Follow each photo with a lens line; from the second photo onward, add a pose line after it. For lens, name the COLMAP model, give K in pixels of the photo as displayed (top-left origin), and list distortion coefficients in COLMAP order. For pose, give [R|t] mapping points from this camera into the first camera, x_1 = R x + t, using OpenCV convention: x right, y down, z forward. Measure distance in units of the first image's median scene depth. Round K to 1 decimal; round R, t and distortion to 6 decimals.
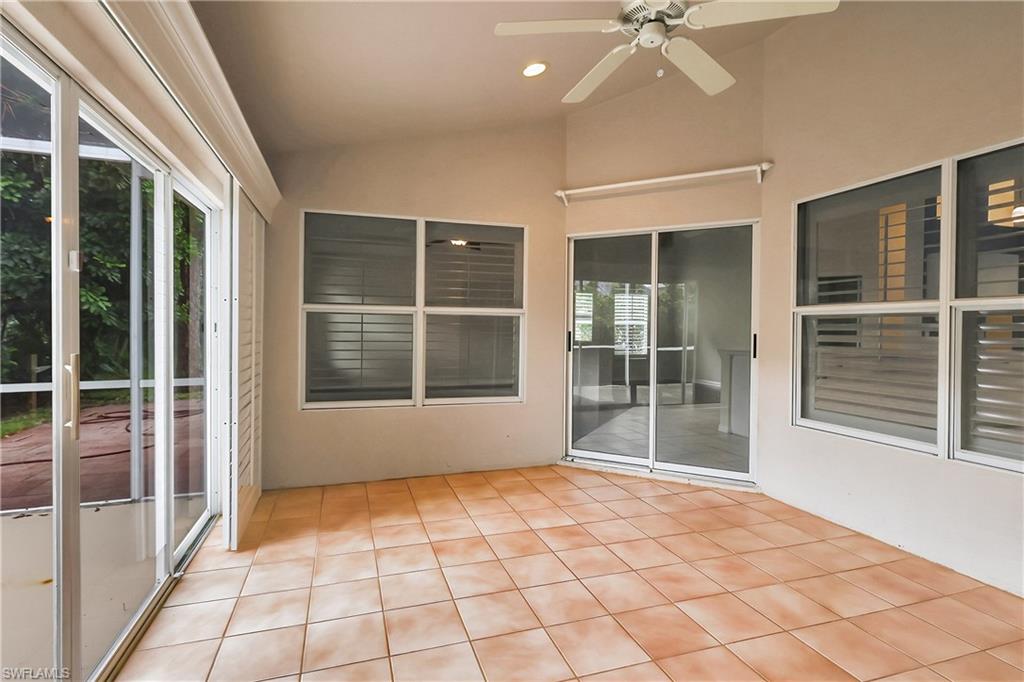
lens RADIAL K [[503.6, 0, 507.8], [0, 503.6, 335.8], [0, 0, 1]] dist [-0.000273, 0.000207]
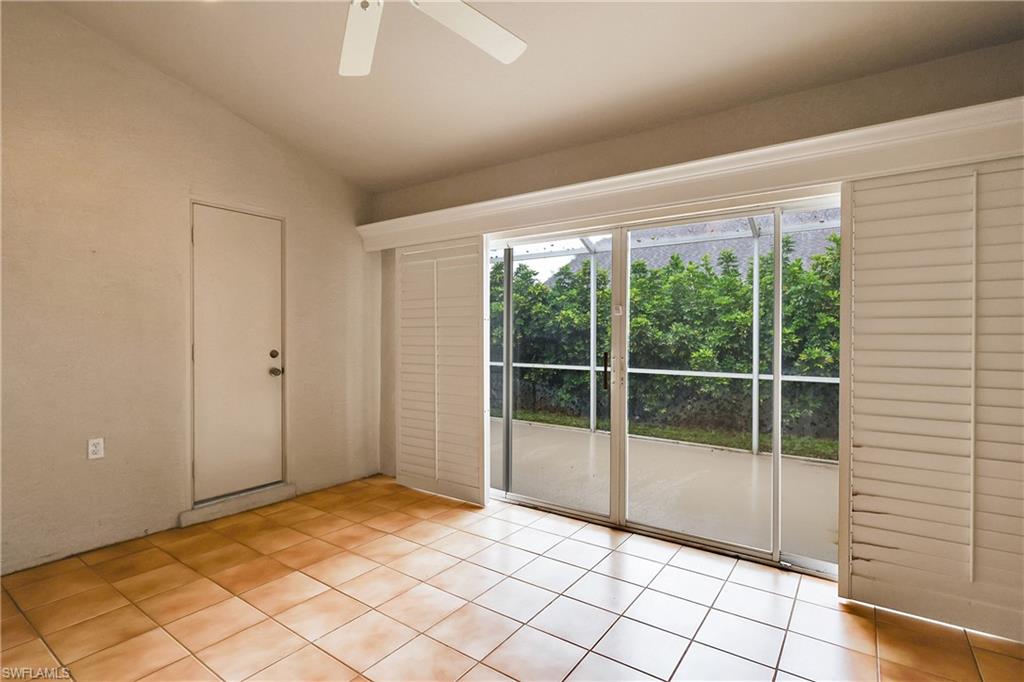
lens RADIAL K [[496.2, 0, 523.0], [0, 496.2, 338.0], [0, 0, 1]] dist [0.000902, 0.000991]
pose [[-0.797296, -0.005890, -0.603560, 0.473306], [-0.019455, 0.999684, 0.015944, -0.031530], [0.603275, 0.024455, -0.797158, 1.481262]]
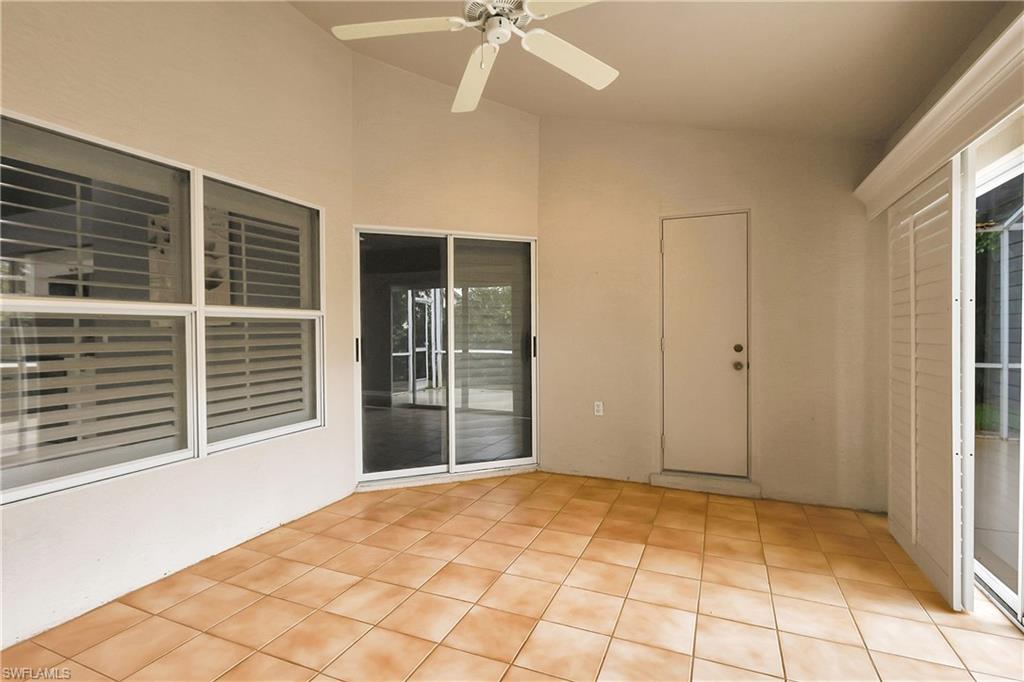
lens RADIAL K [[503.6, 0, 507.8], [0, 503.6, 335.8], [0, 0, 1]] dist [-0.000273, 0.000207]
pose [[-0.752686, -0.009043, 0.658318, -0.311355], [0.011299, 0.999581, 0.026650, -0.029958], [-0.658283, 0.027497, -0.752268, 1.437530]]
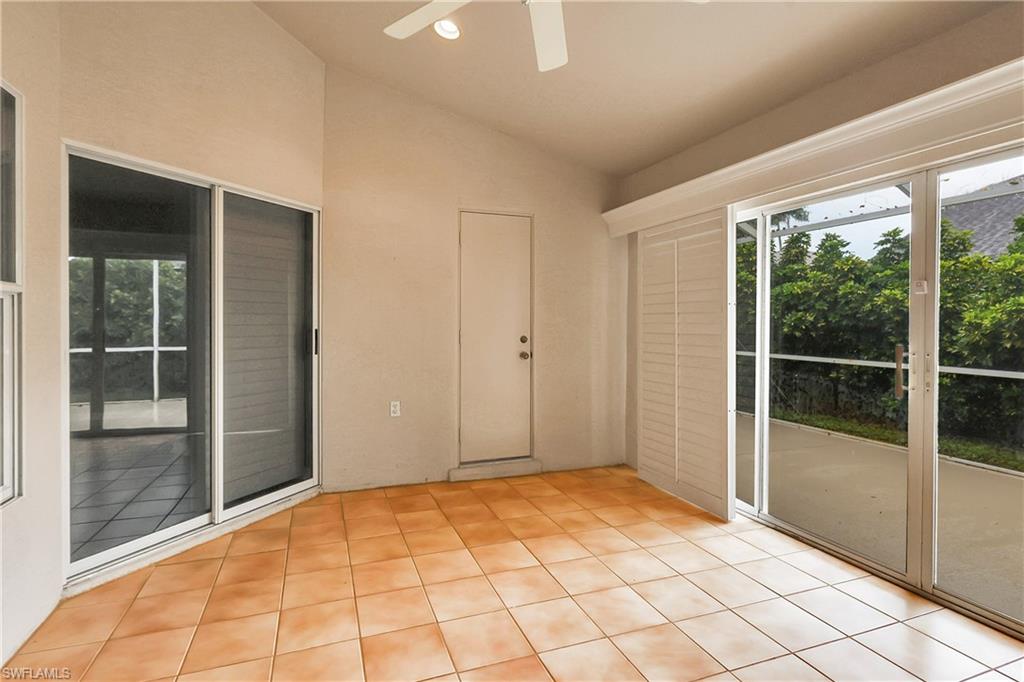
lens RADIAL K [[510.4, 0, 499.8], [0, 510.4, 324.1], [0, 0, 1]] dist [0.000445, 0.000463]
pose [[-0.999379, -0.009537, -0.033927, 0.304414], [-0.010321, 0.999682, 0.023016, -0.033302], [0.033697, 0.023352, -0.999159, 1.520337]]
